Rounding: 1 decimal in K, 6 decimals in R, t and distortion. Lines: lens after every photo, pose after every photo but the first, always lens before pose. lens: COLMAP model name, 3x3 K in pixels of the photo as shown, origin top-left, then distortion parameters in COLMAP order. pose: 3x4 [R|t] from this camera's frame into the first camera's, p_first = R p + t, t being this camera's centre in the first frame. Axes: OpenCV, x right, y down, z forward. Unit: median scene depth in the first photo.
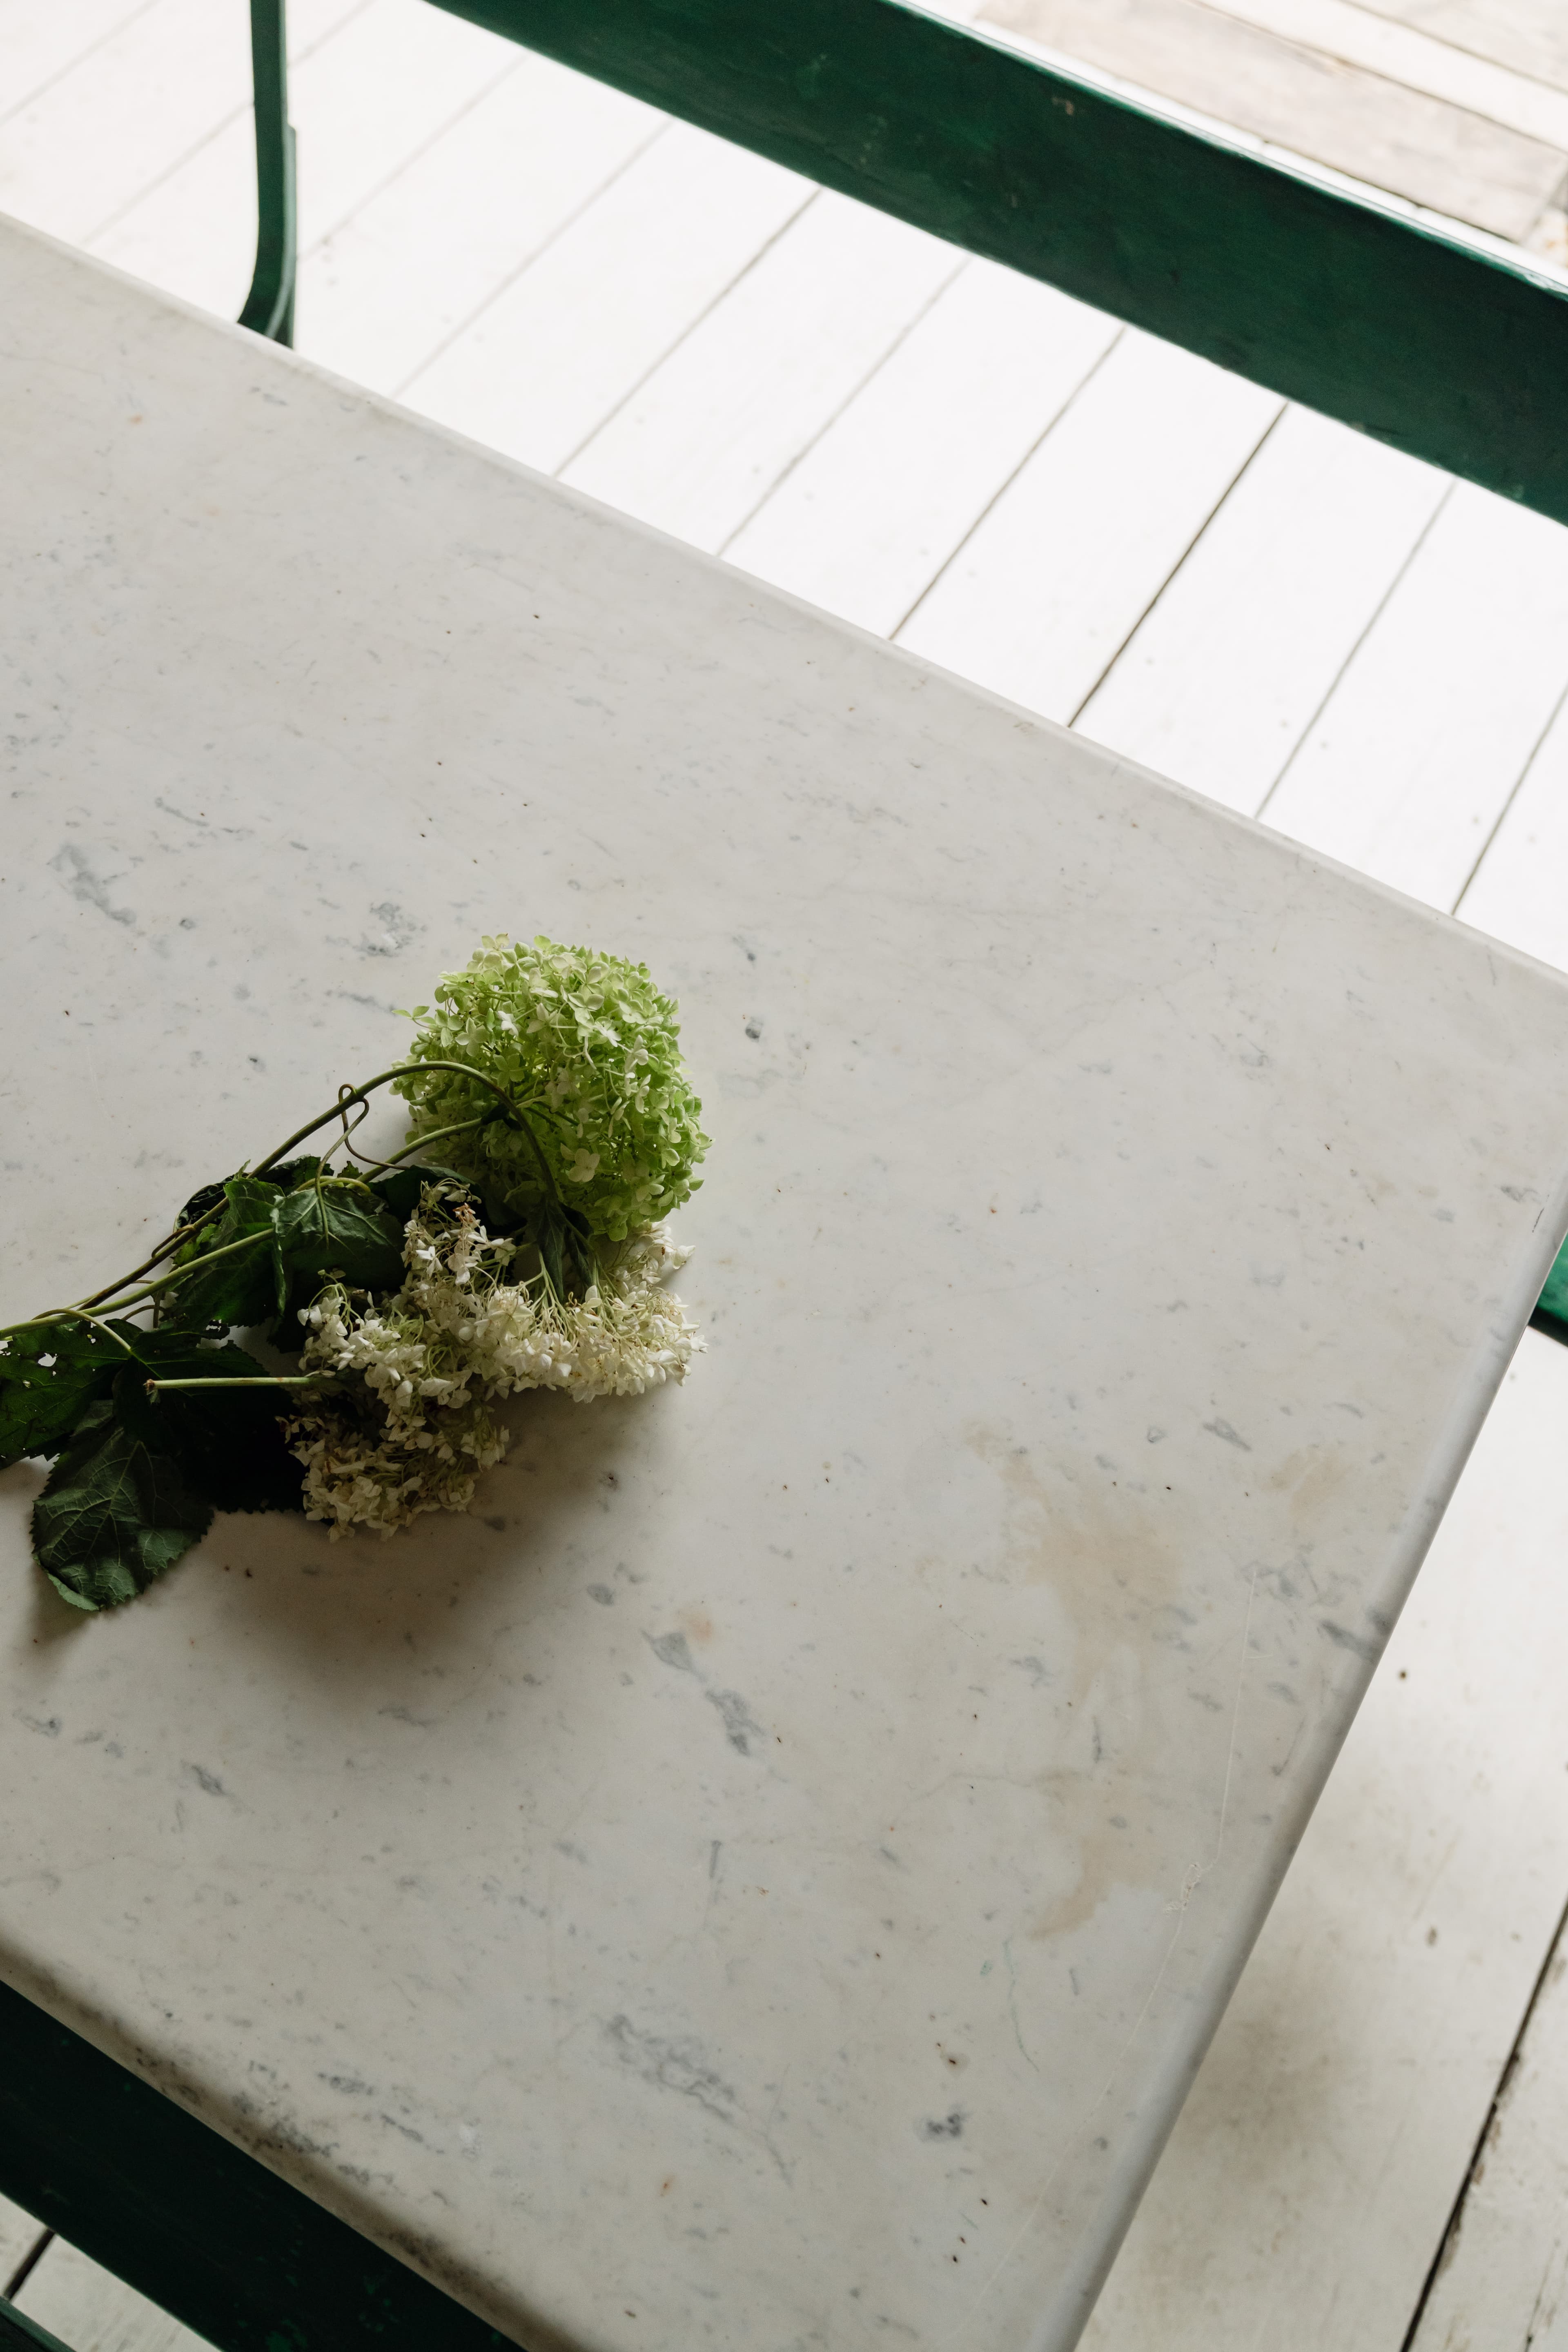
lens RADIAL K [[1893.2, 0, 770.3], [0, 1893.2, 1174.6], [0, 0, 1]] dist [-0.017233, 0.012961]
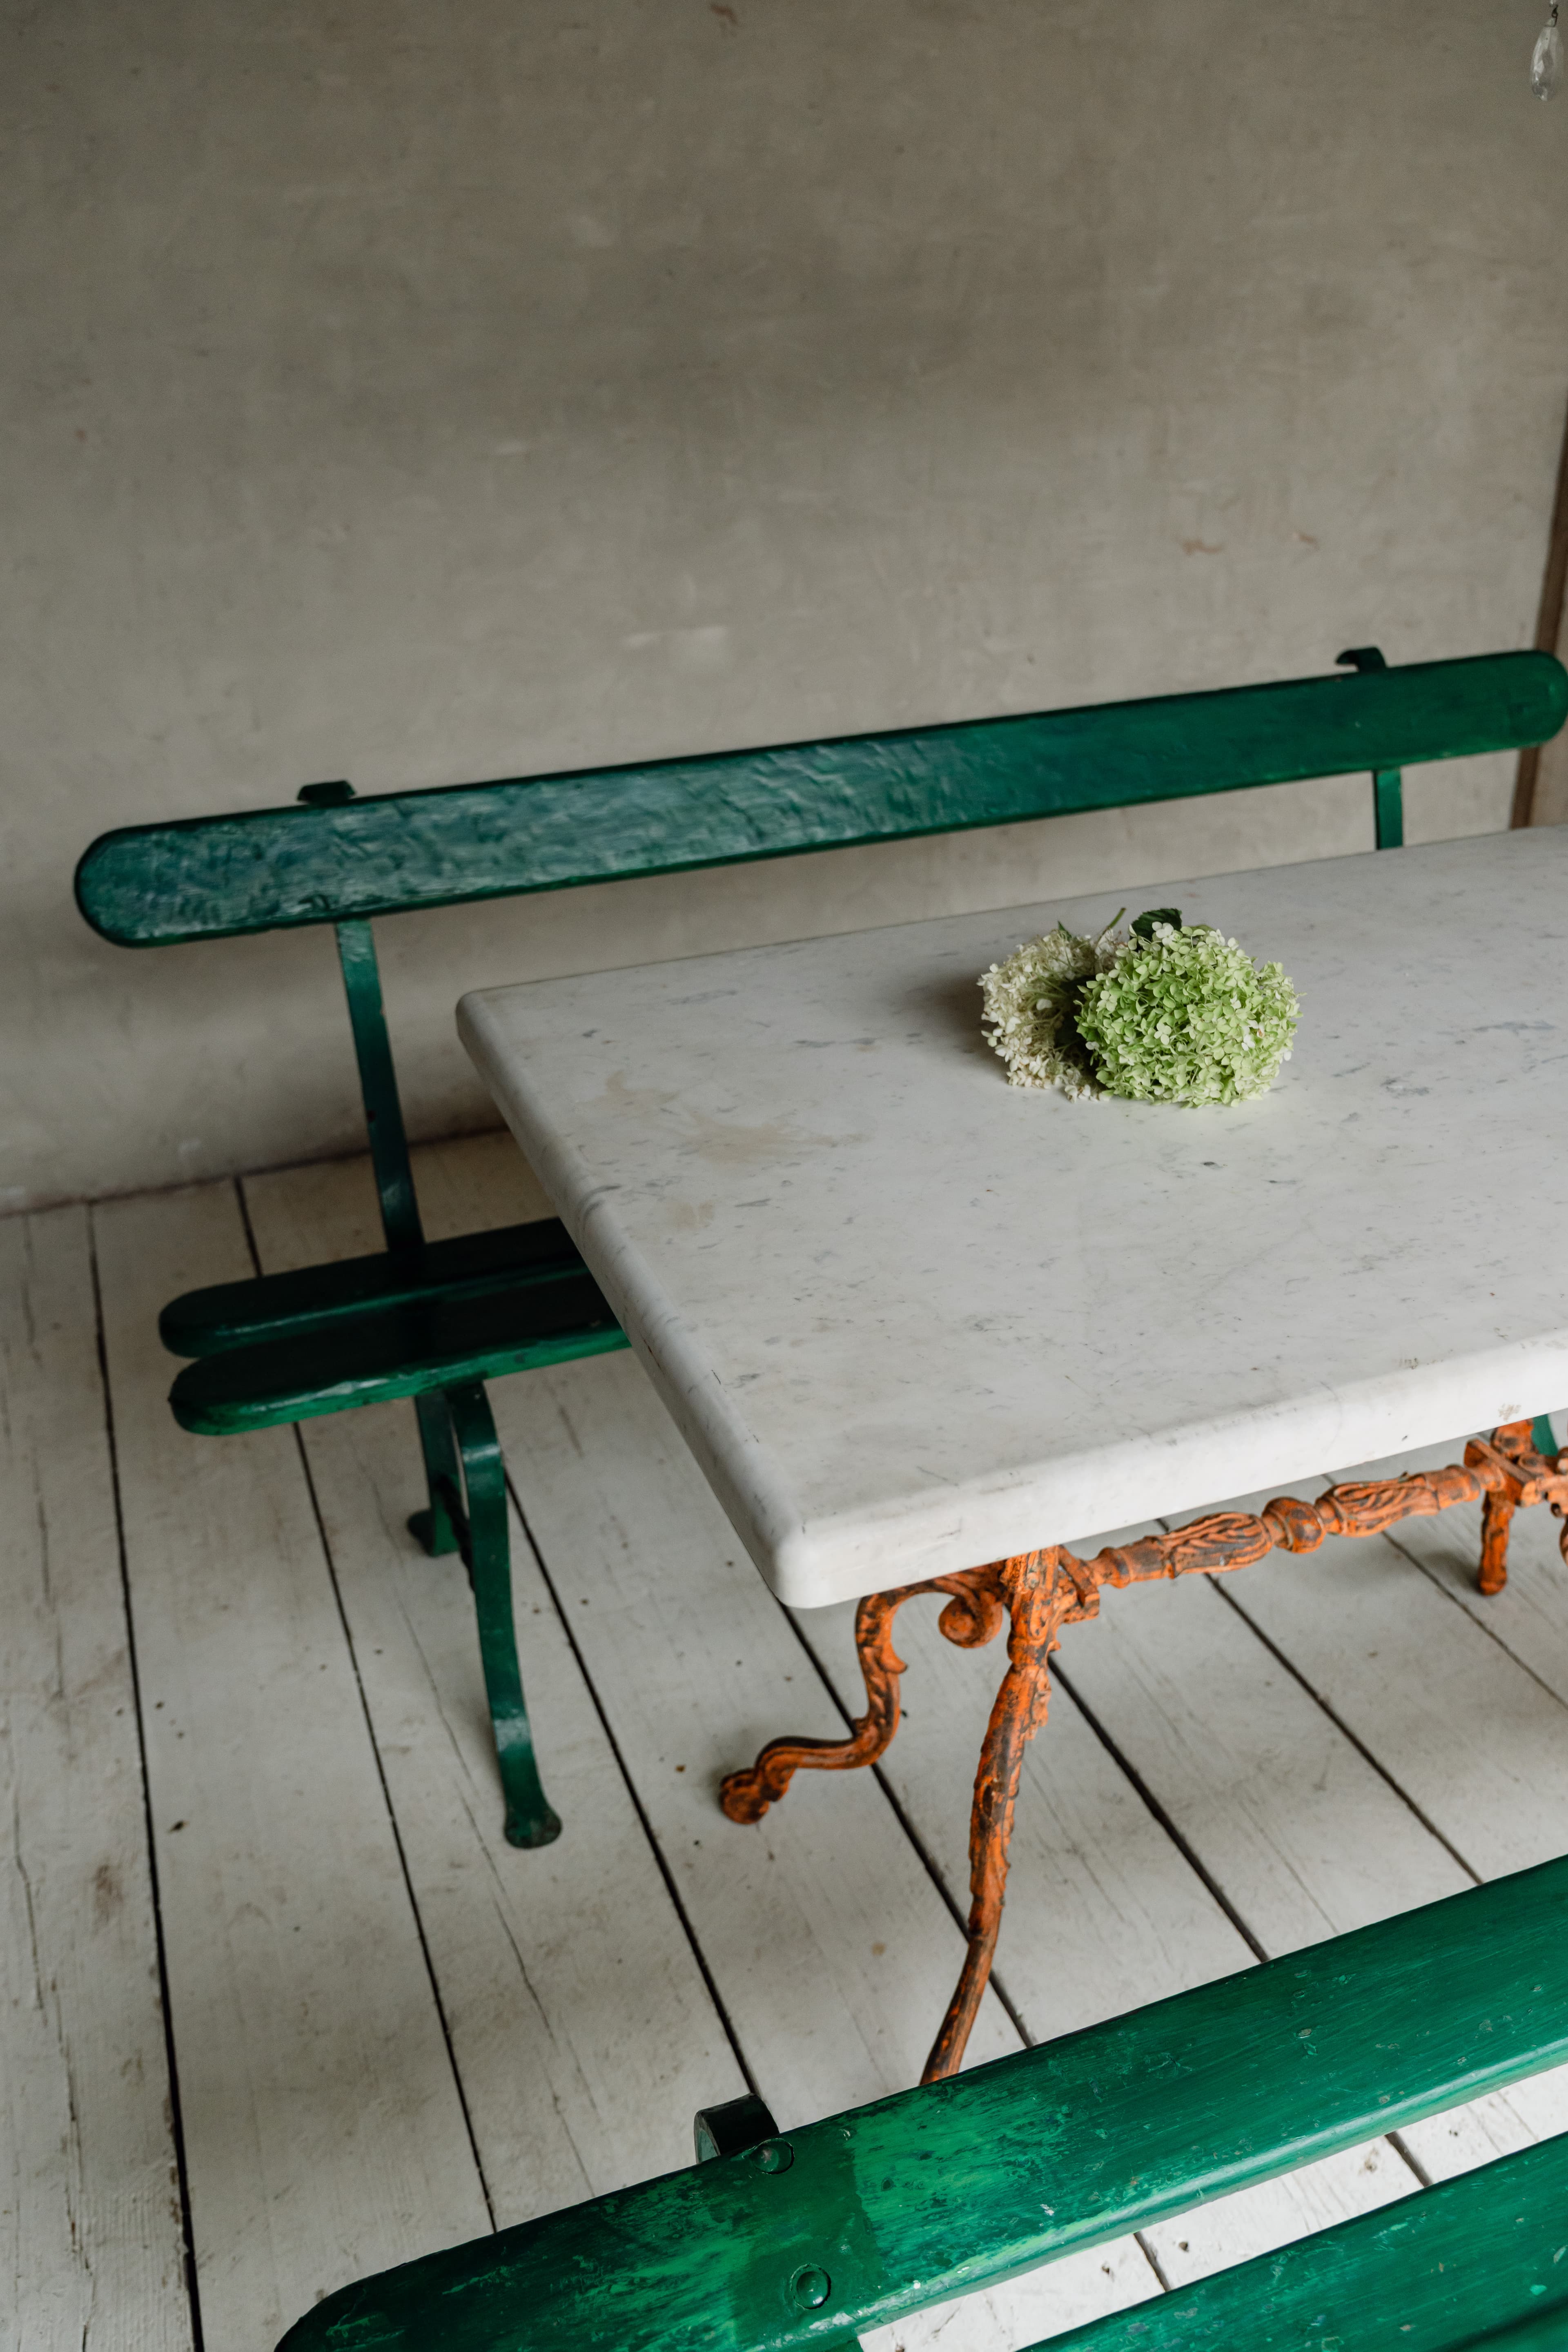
lens RADIAL K [[1893.2, 0, 797.1], [0, 1893.2, 1177.1], [0, 0, 1]] dist [-0.017233, 0.012961]
pose [[-0.626778, 0.326302, -0.707585, 1.226030], [-0.699177, 0.165327, 0.695570, -0.875534], [0.343949, 0.930695, 0.124519, 0.833224]]
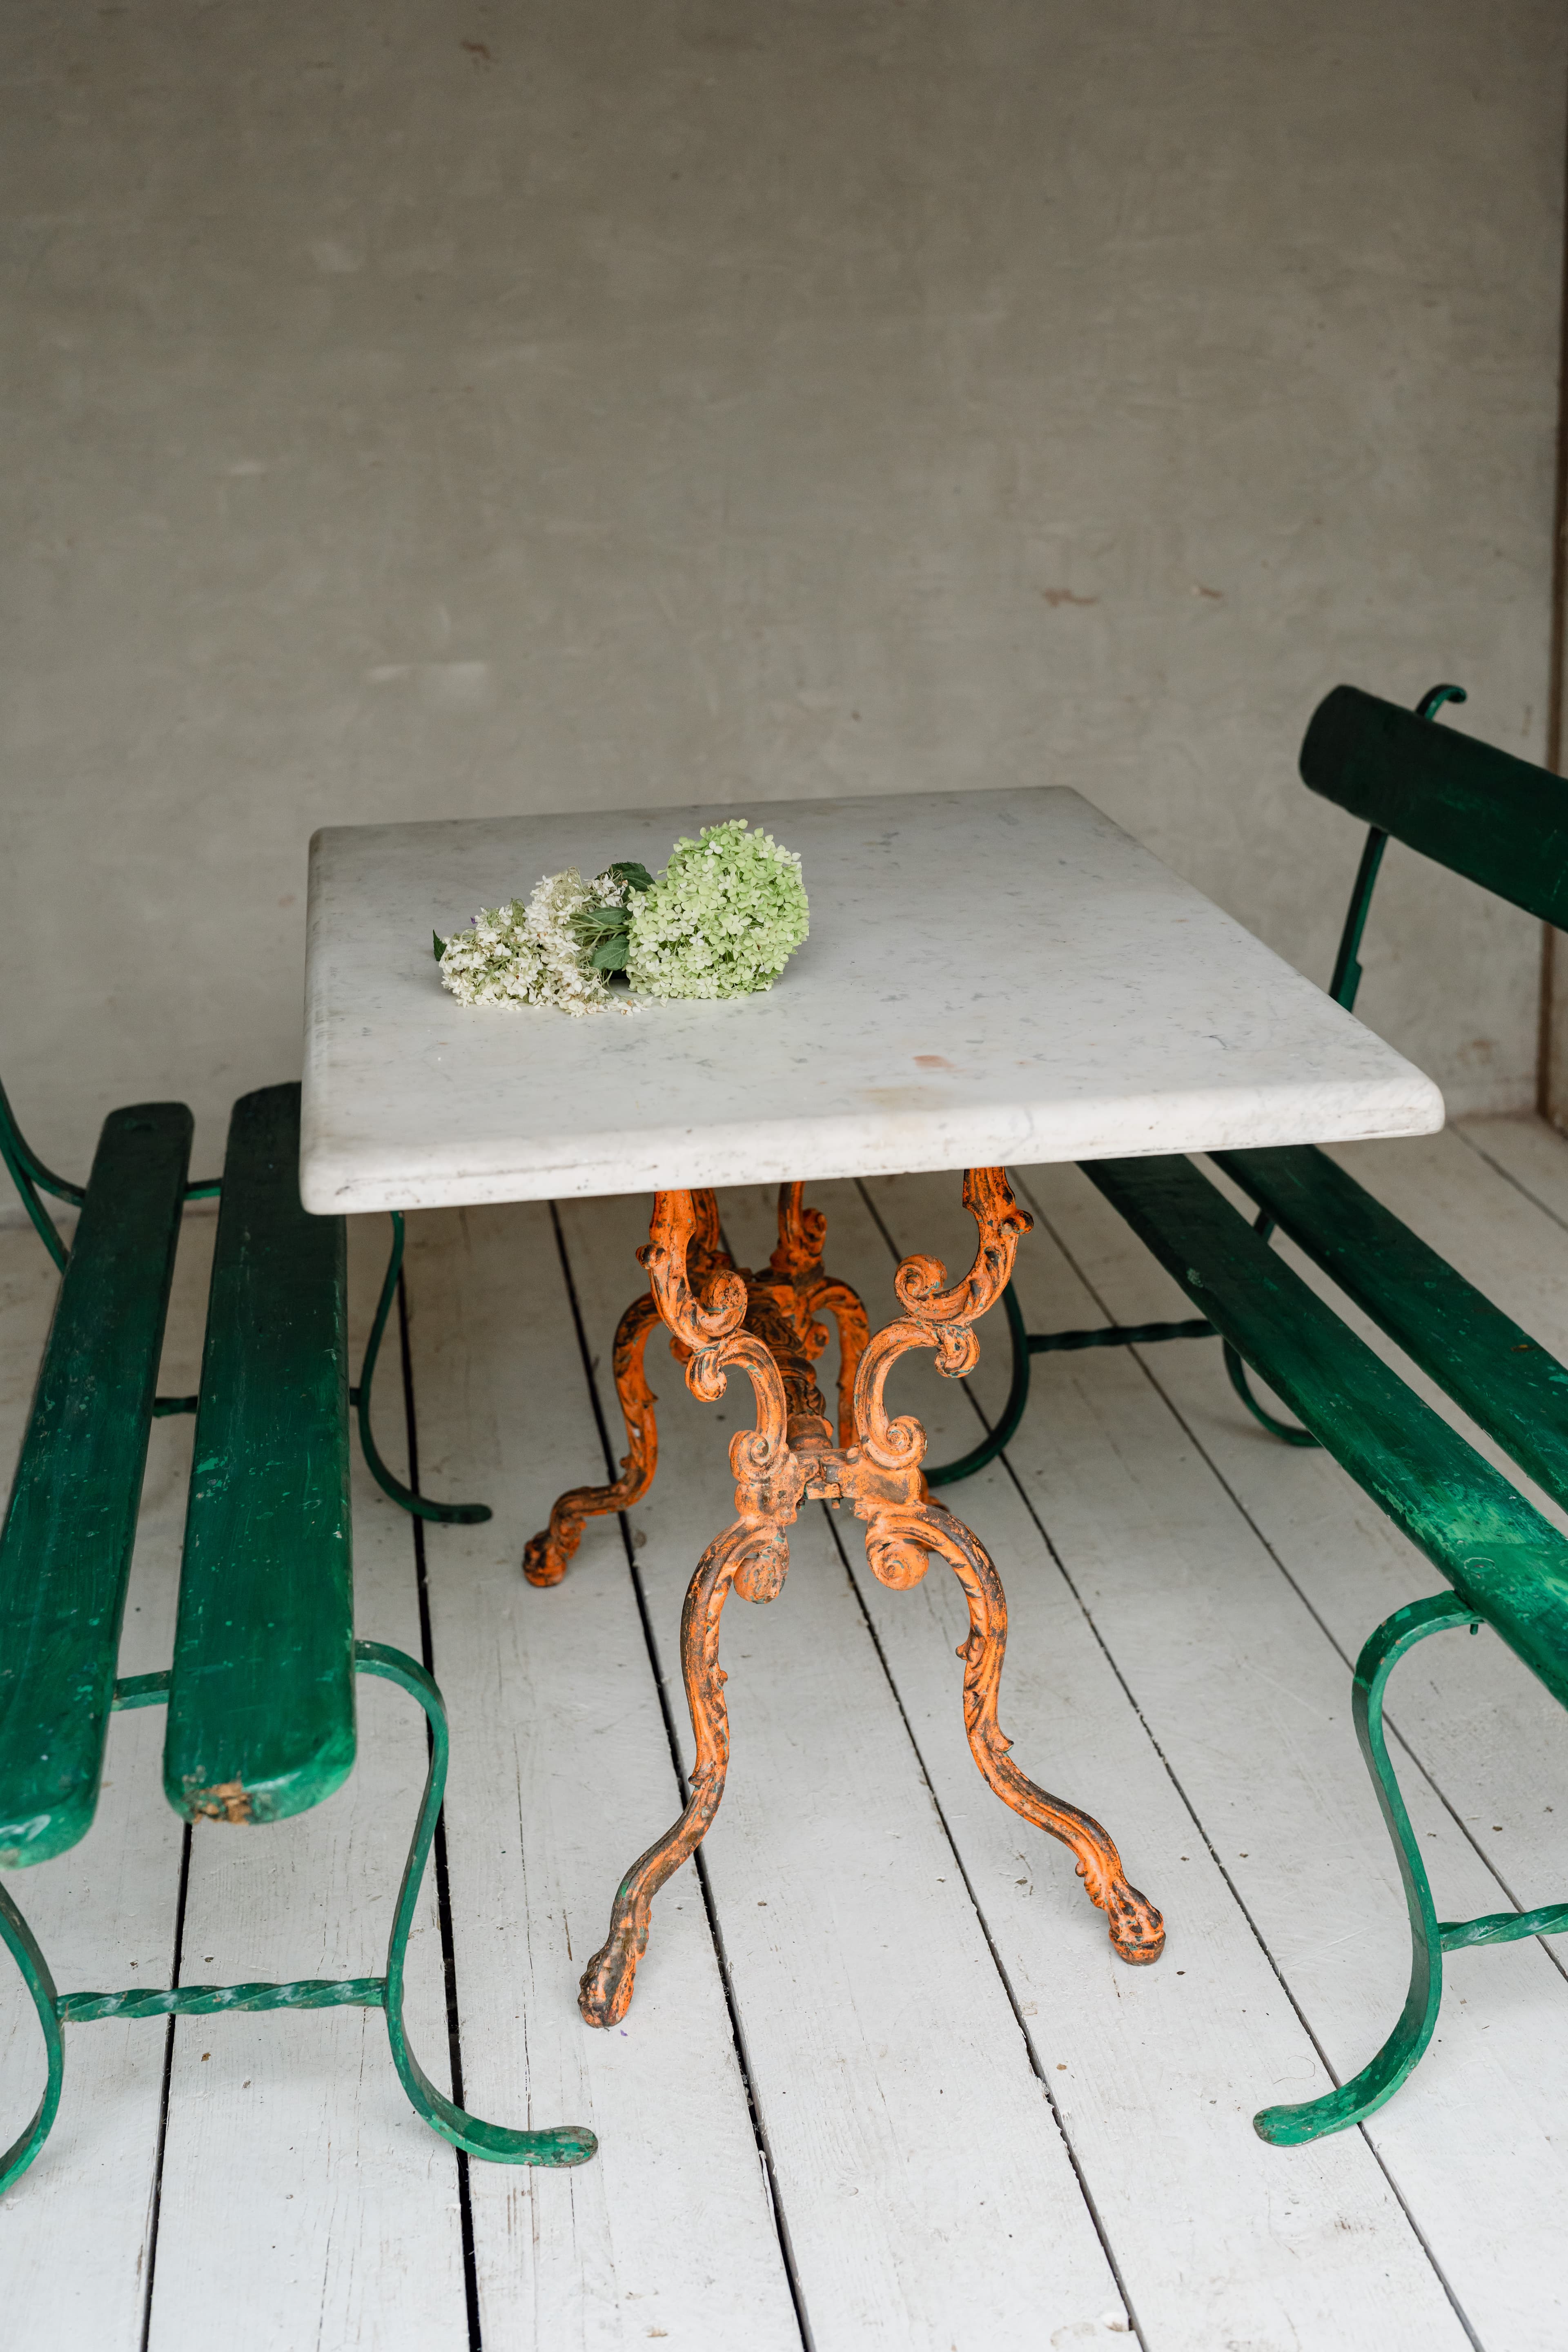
lens RADIAL K [[3255.5, 0, 792.6], [0, 3255.5, 1168.5], [0, 0, 1]] dist [0.002099, 0.000000]
pose [[-0.776536, 0.152671, -0.611296, 1.576916], [-0.568261, 0.249375, 0.784150, -2.887578], [0.272159, 0.956297, -0.106892, 1.811555]]
